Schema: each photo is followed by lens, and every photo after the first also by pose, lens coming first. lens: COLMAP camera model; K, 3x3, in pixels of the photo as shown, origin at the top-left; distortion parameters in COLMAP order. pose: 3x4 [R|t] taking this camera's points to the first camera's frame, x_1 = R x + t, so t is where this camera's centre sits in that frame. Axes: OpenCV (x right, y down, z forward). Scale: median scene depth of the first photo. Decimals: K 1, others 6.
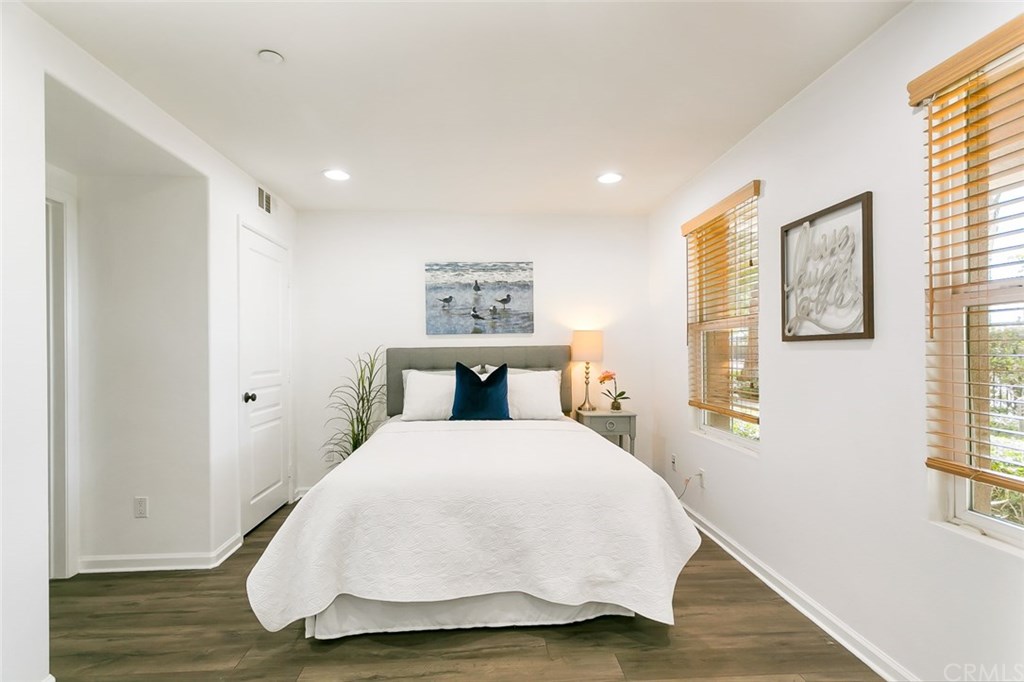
lens RADIAL K [[478.3, 0, 504.8], [0, 478.3, 347.9], [0, 0, 1]] dist [0.000864, 0.000413]
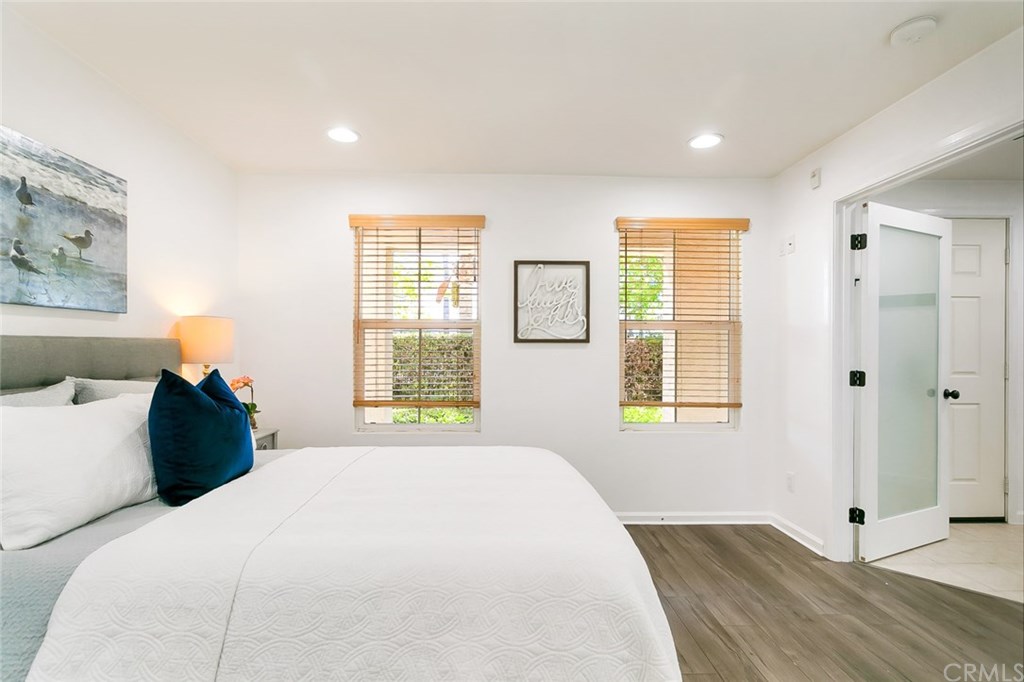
lens RADIAL K [[478.3, 0, 504.8], [0, 478.3, 347.9], [0, 0, 1]] dist [0.000864, 0.000413]
pose [[0.028598, 0.007664, 0.999562, -0.466145], [-0.009755, 0.999925, -0.007387, 0.007221], [-0.999543, -0.009540, 0.028670, 0.563211]]
